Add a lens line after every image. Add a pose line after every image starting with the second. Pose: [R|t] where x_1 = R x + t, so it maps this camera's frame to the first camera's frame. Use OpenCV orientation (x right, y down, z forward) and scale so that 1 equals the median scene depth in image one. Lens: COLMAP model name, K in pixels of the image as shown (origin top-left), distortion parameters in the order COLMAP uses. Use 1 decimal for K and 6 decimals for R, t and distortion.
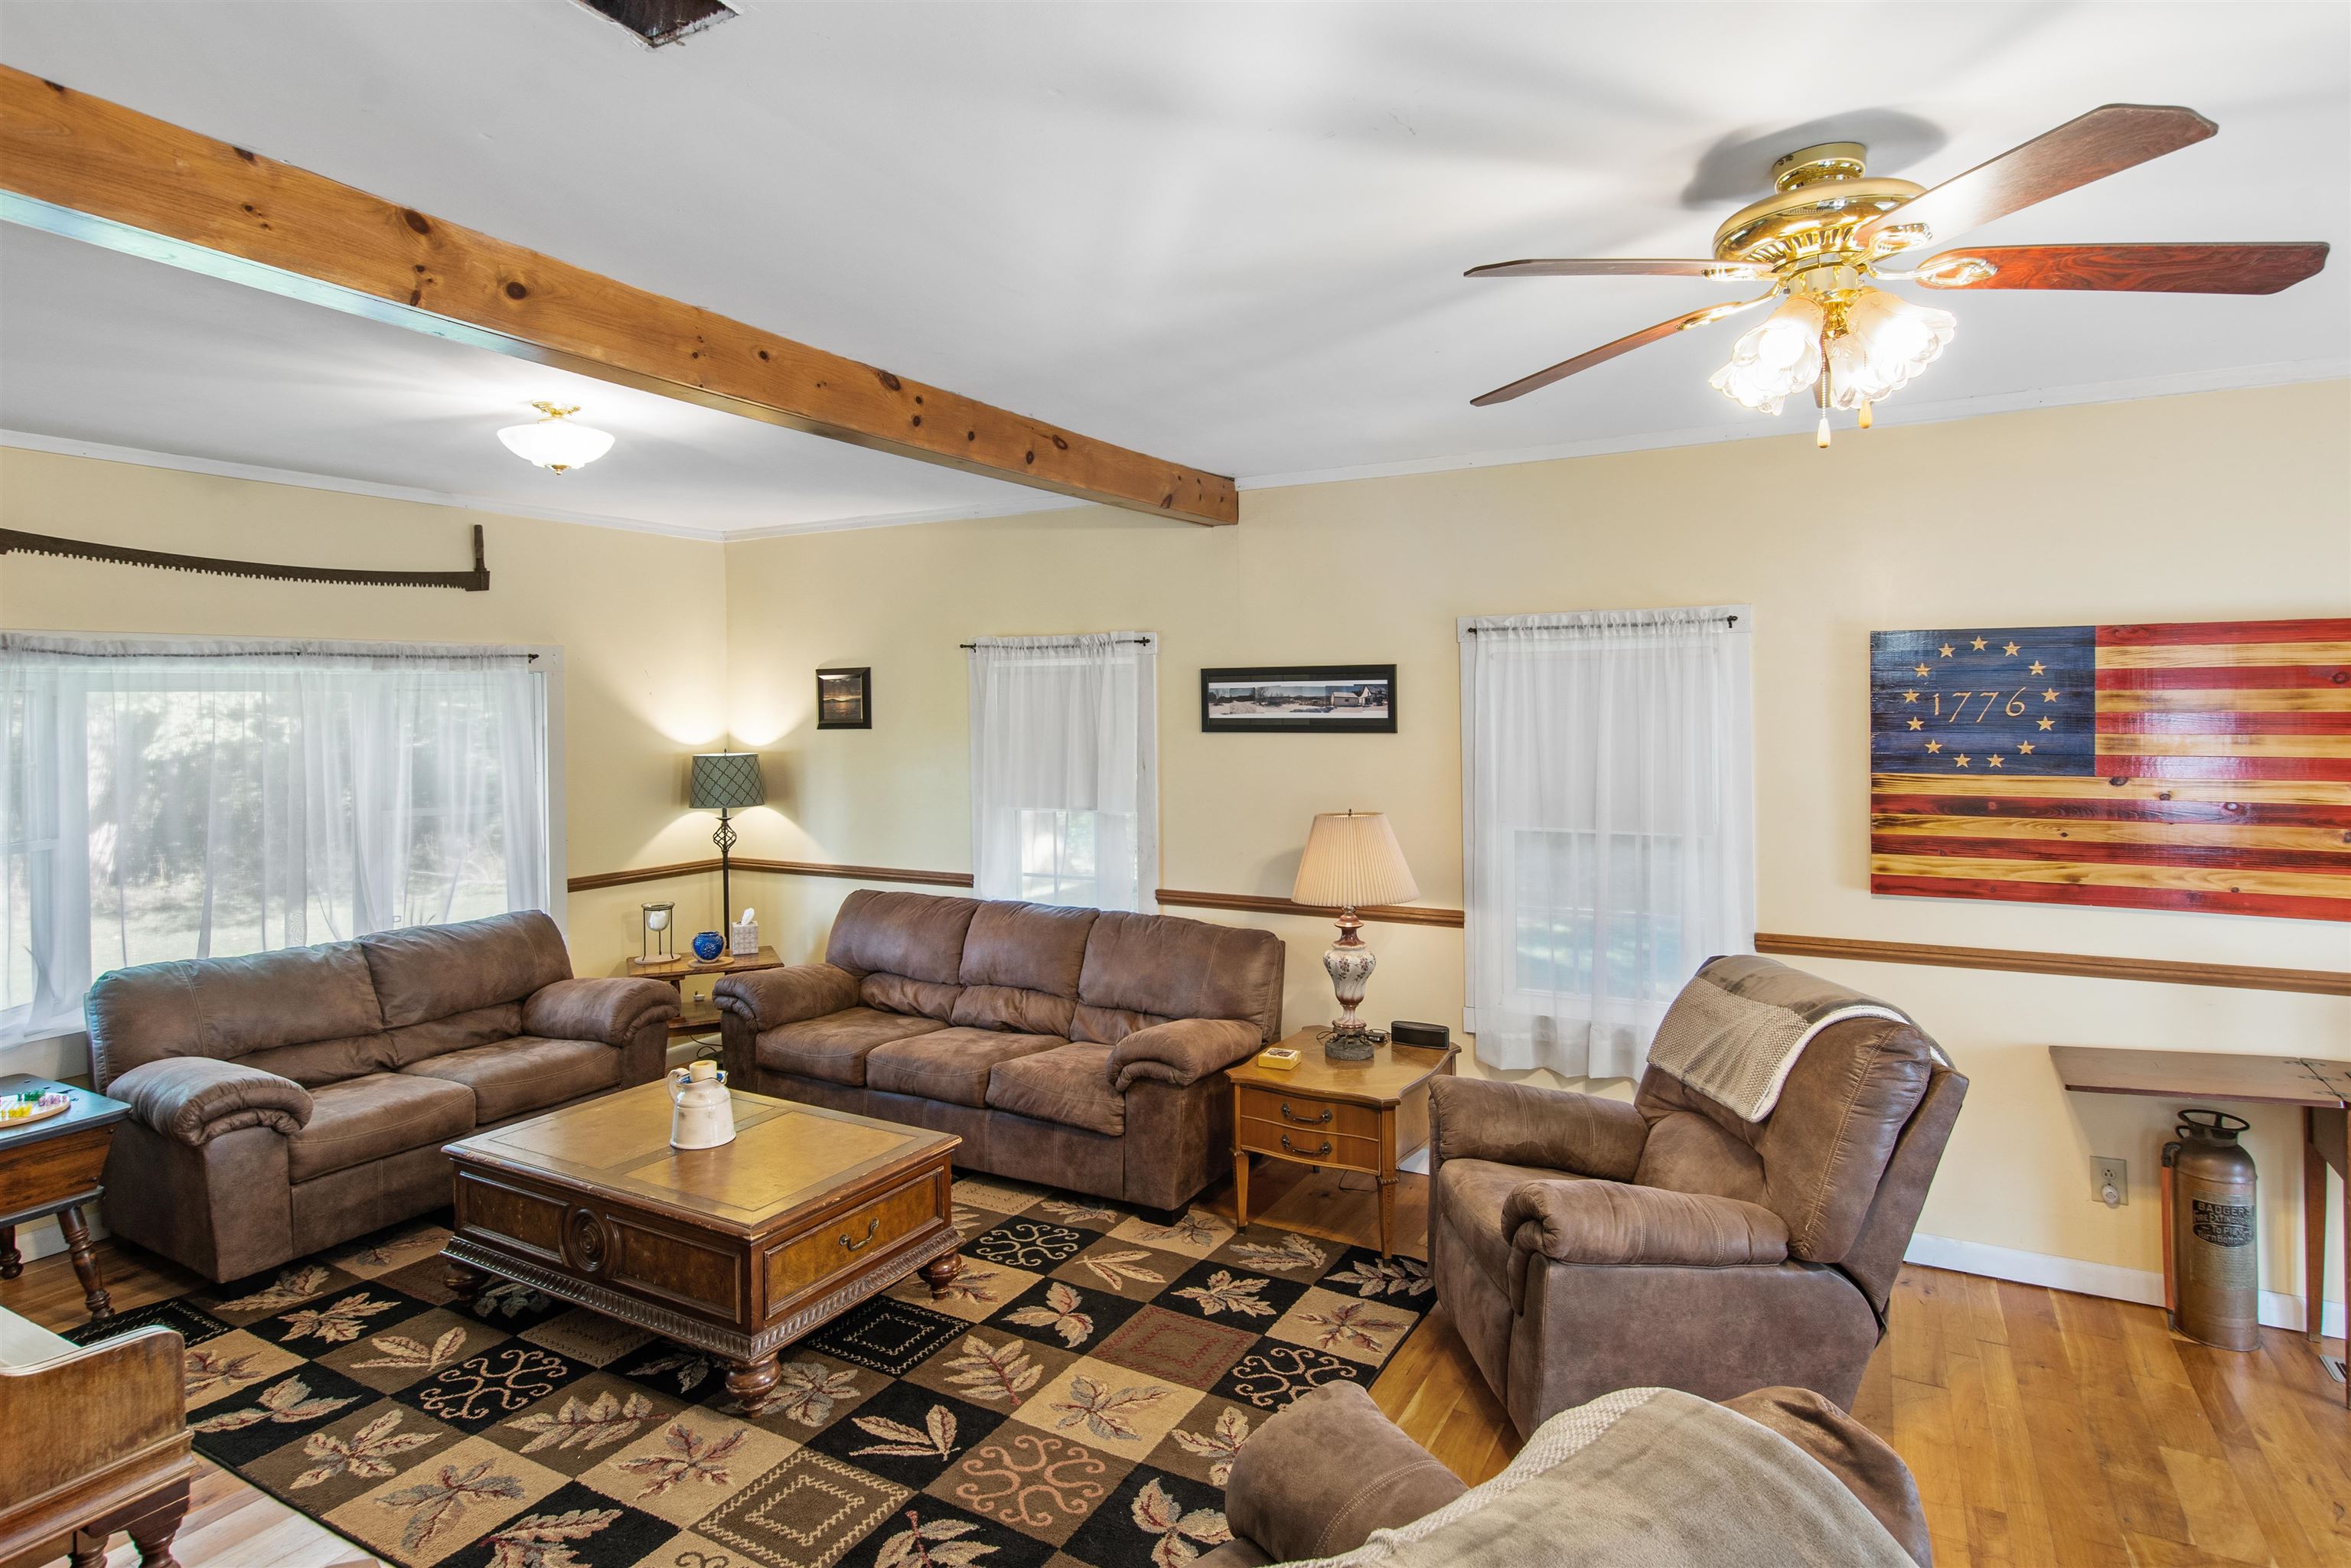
lens RADIAL K [[1271.0, 0, 1142.0], [0, 1271.0, 689.0], [0, 0, 1]] dist [0.002349, 0.001002]
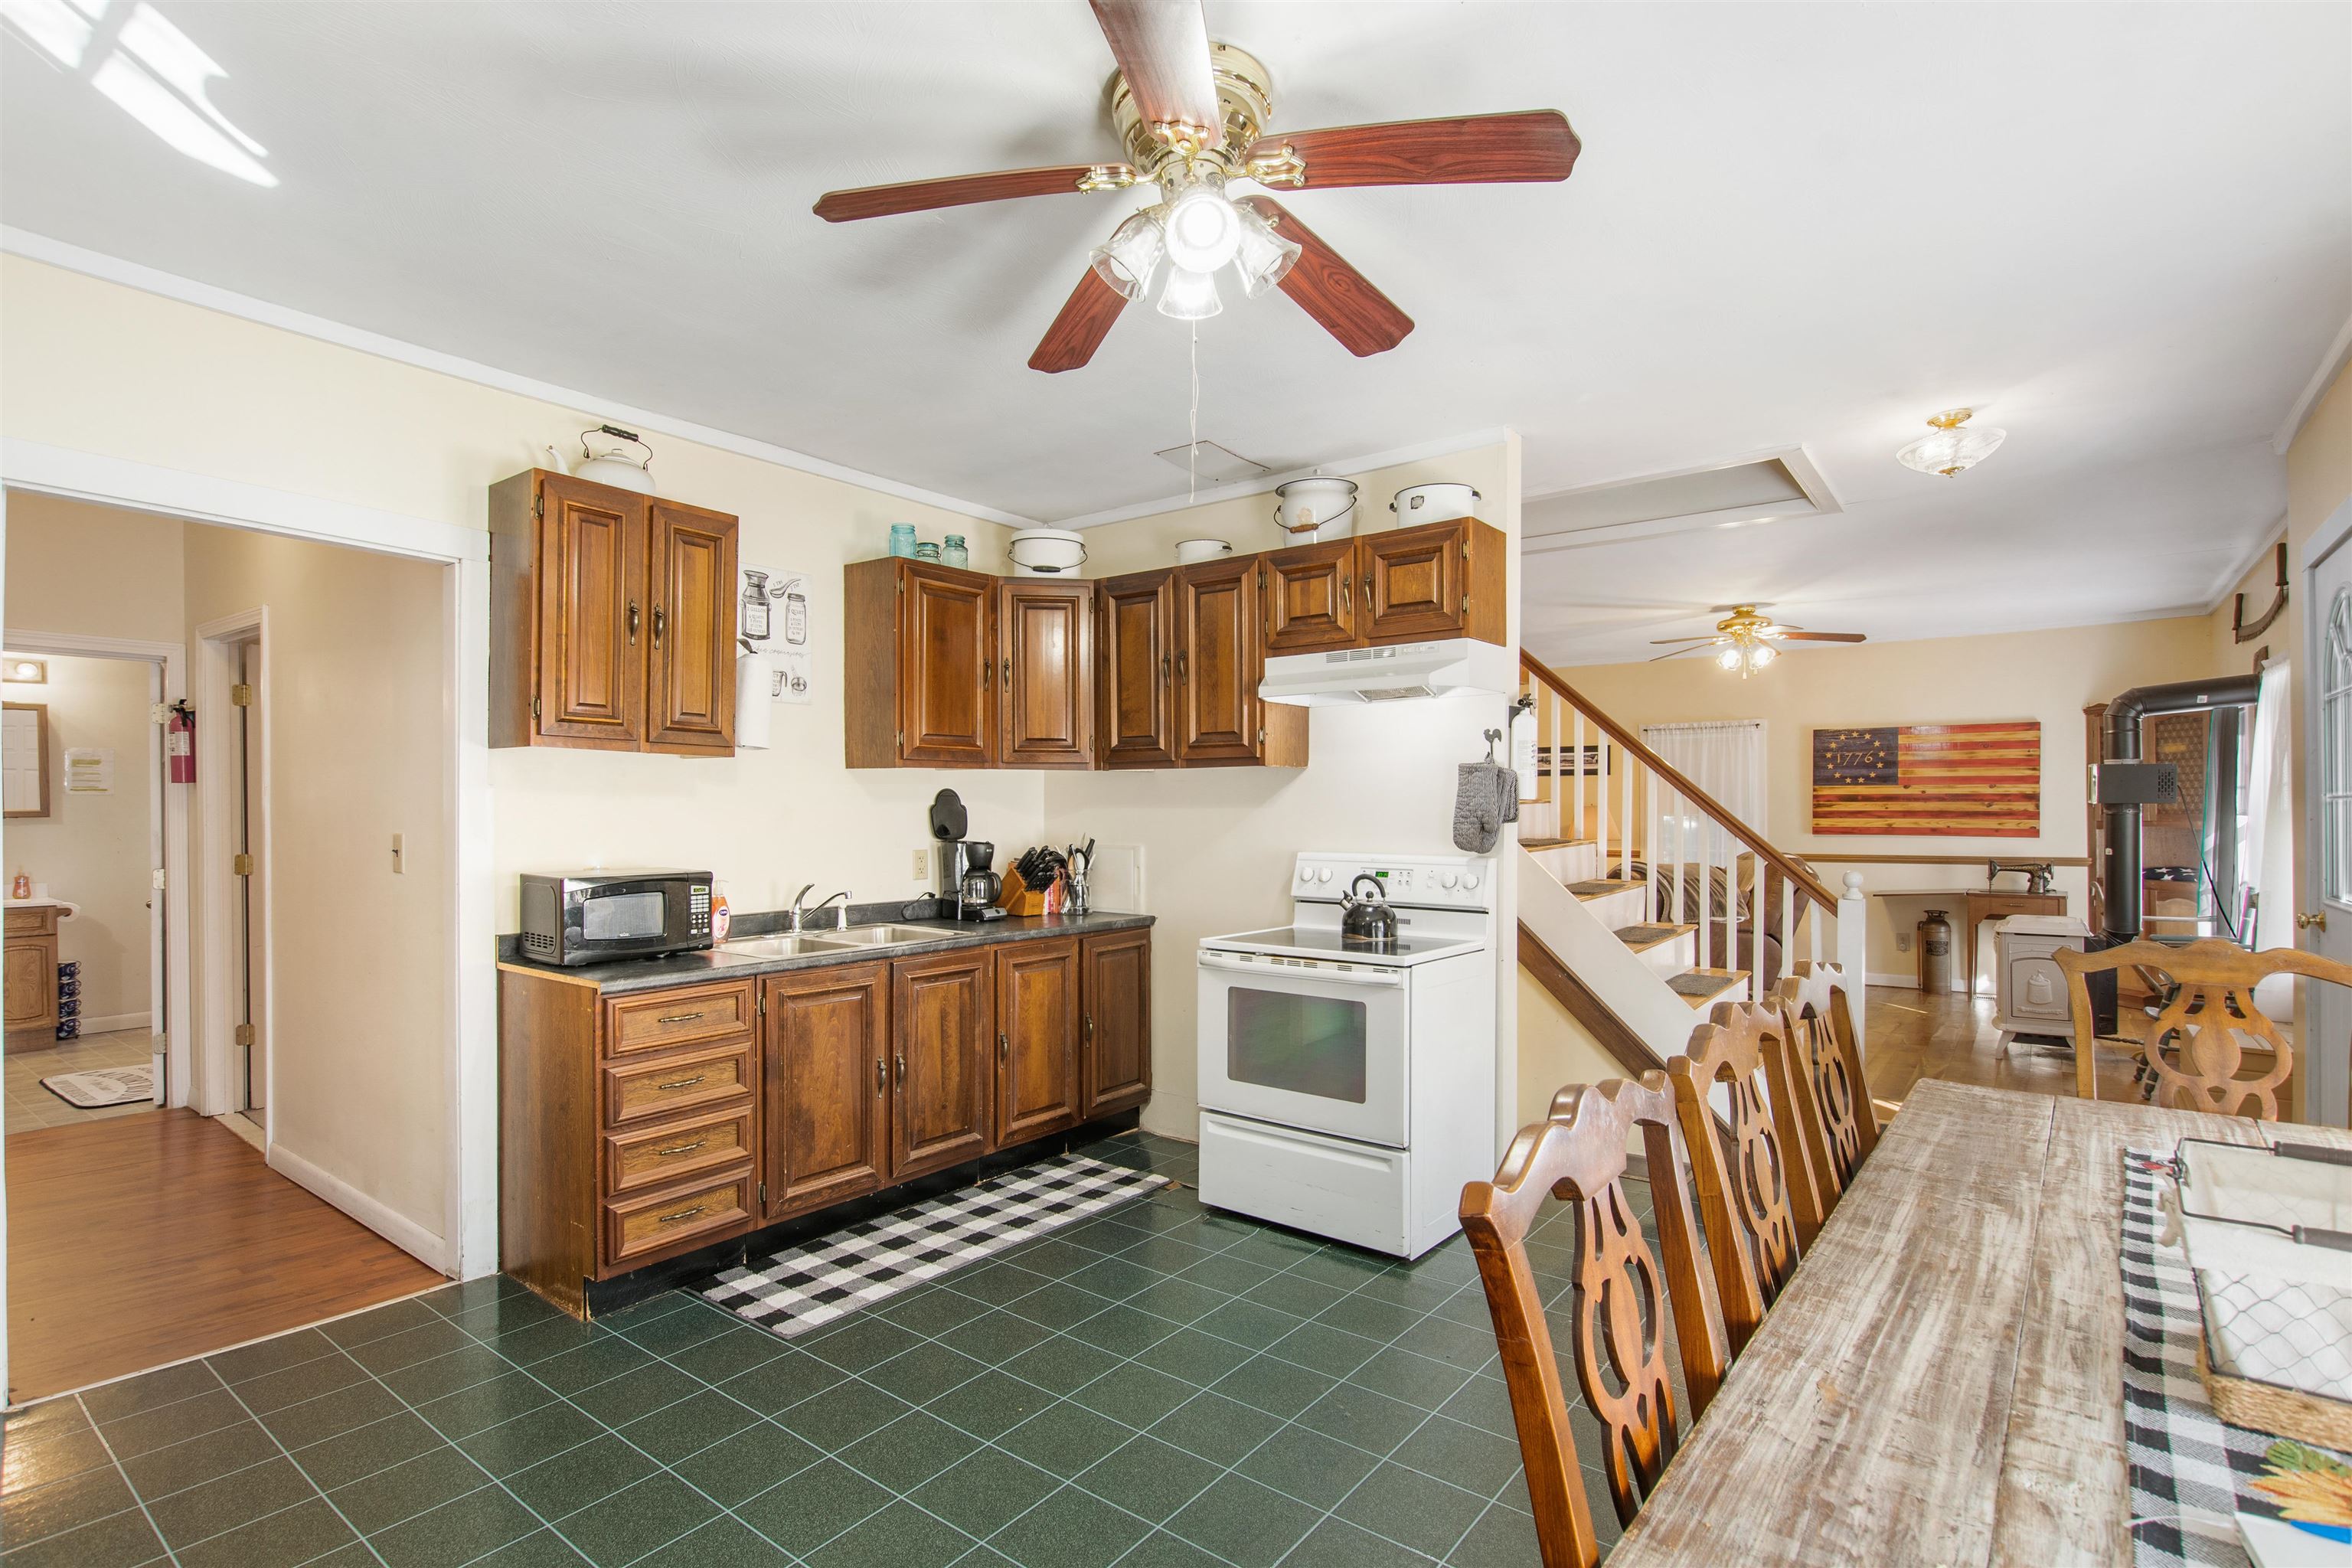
lens RADIAL K [[1146.2, 0, 1158.2], [0, 1146.2, 795.1], [0, 0, 1]] dist [-0.001976, -0.001907]
pose [[0.990856, 0.003982, -0.134863, -0.410813], [-0.003850, 0.999992, 0.001242, 0.088218], [0.134867, -0.000712, 0.990863, -1.446749]]
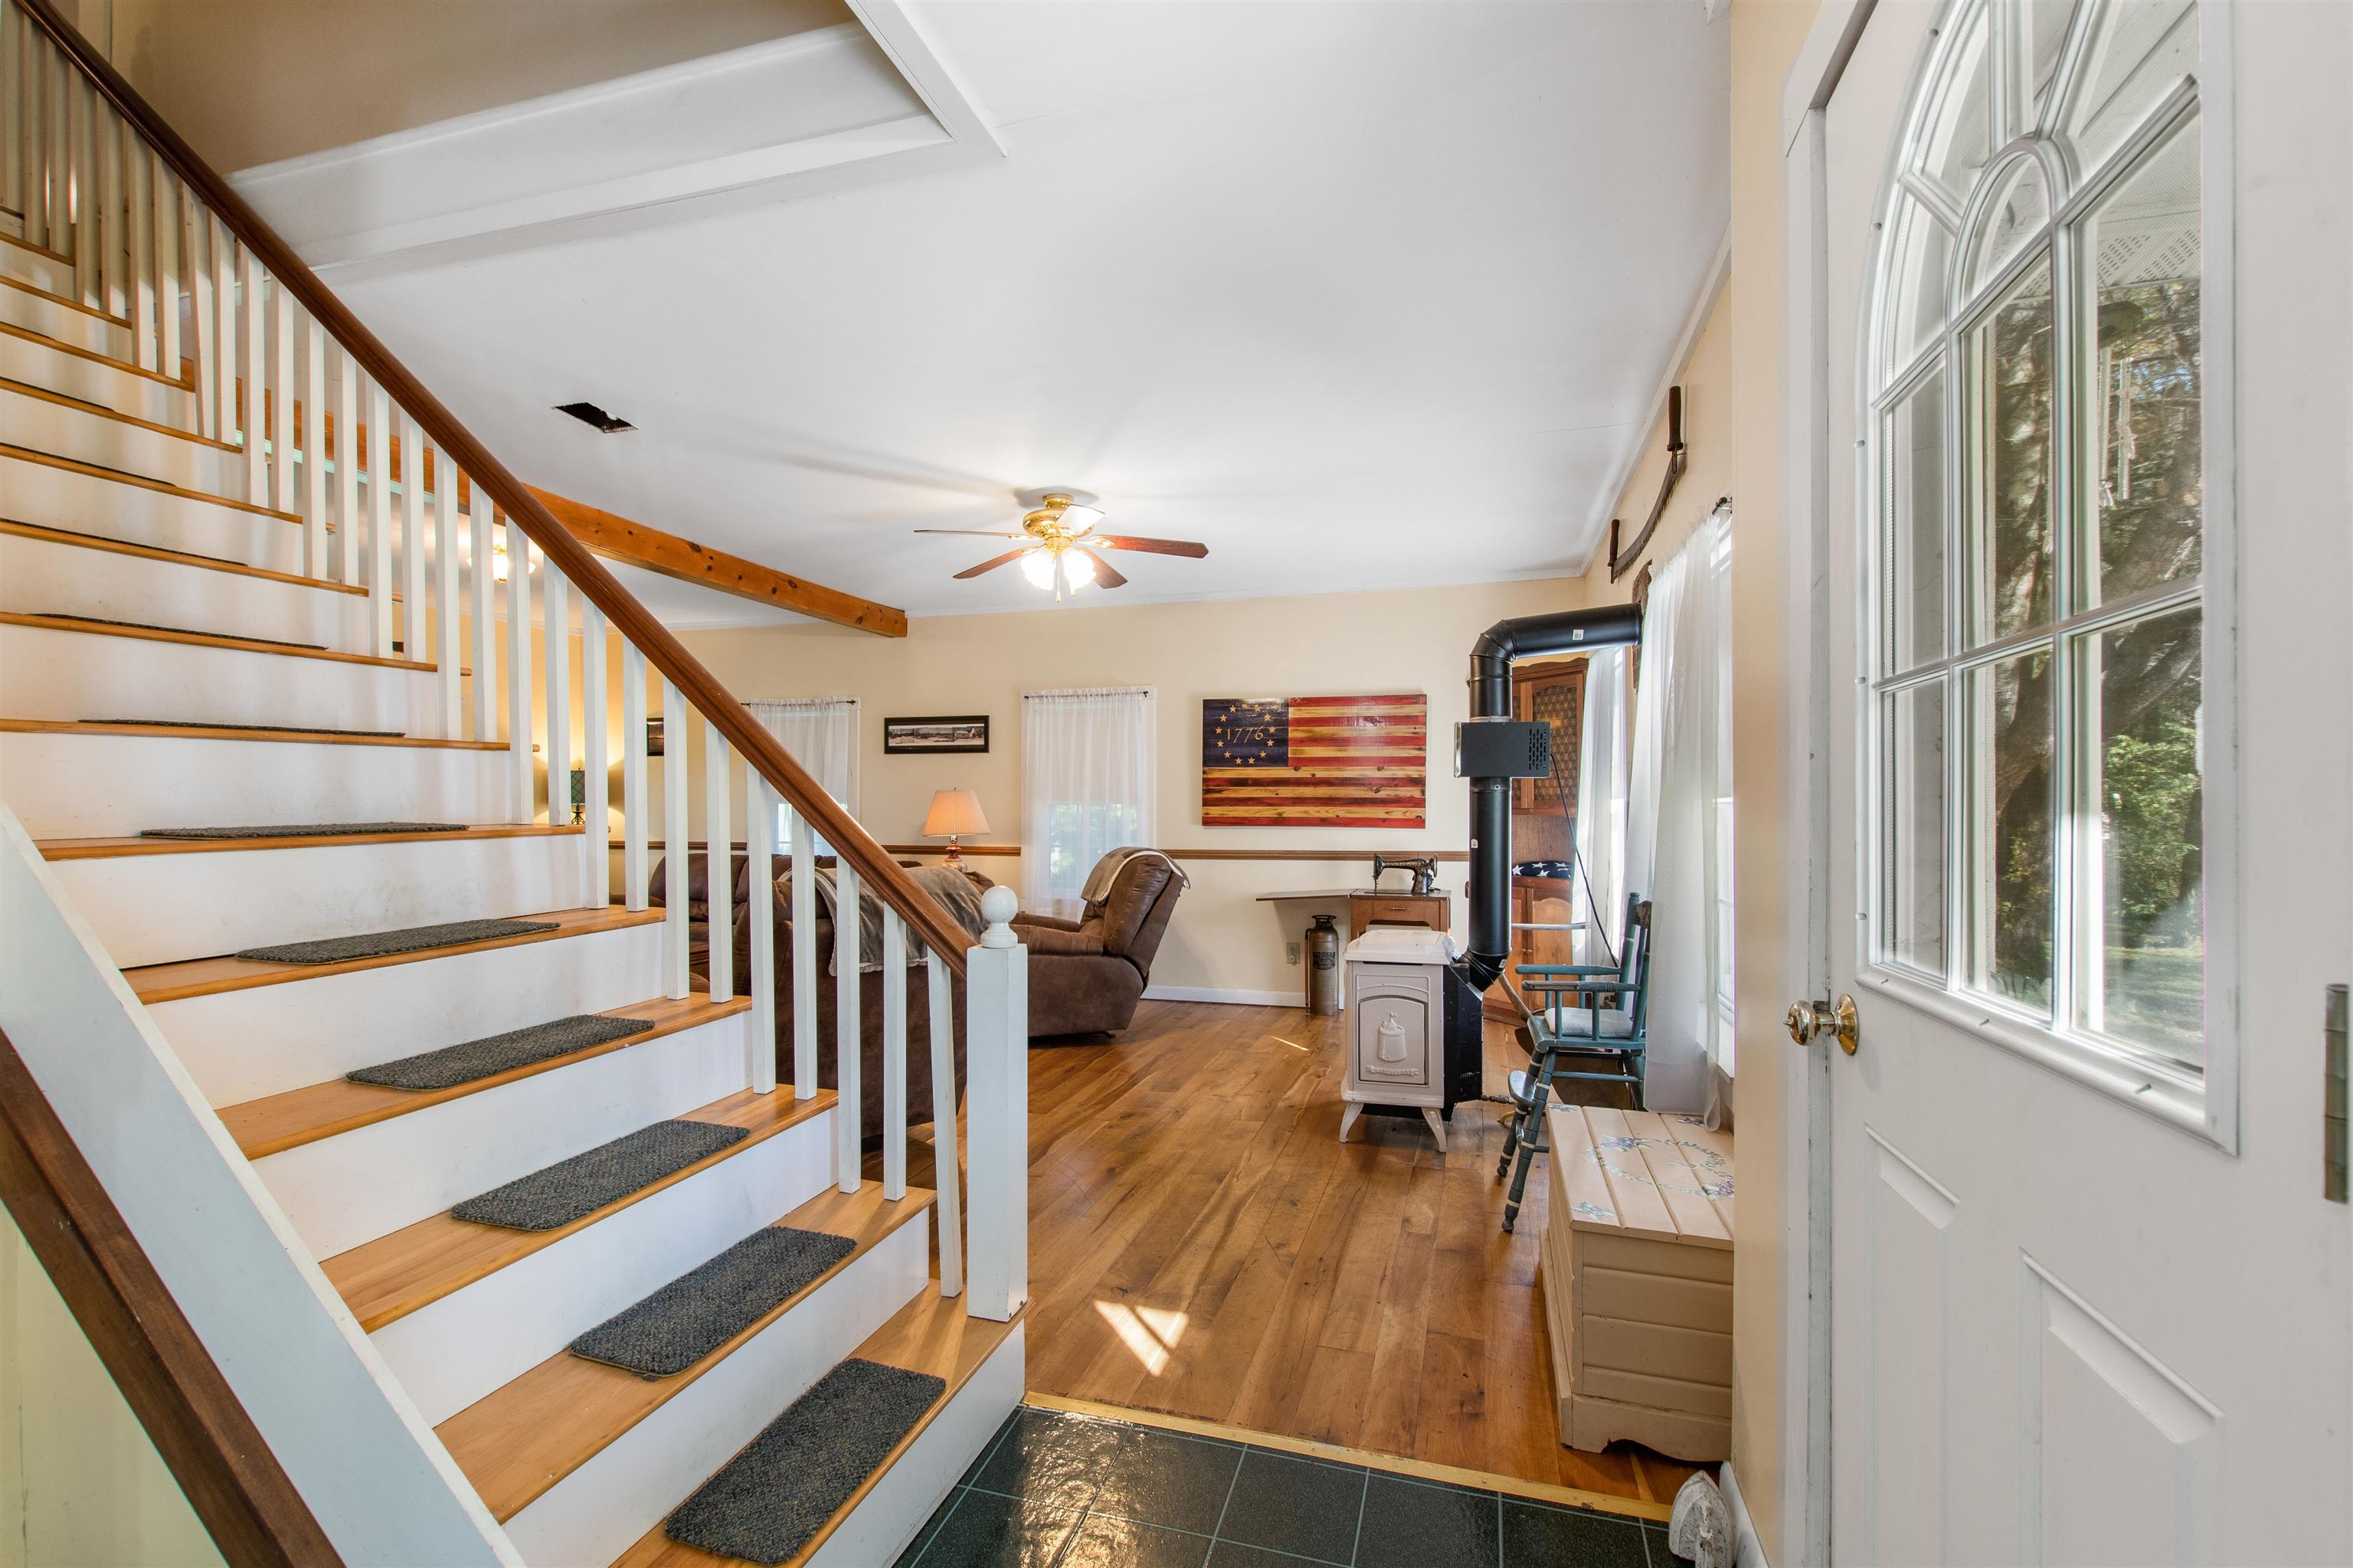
lens RADIAL K [[1033.6, 0, 1176.5], [0, 1033.6, 784.0], [0, 0, 1]] dist [0.002240, -0.000295]
pose [[0.971449, 0.018274, 0.236542, 0.136544], [-0.014687, 0.999749, -0.016918, 0.125415], [-0.236792, 0.012961, 0.971474, -0.648675]]
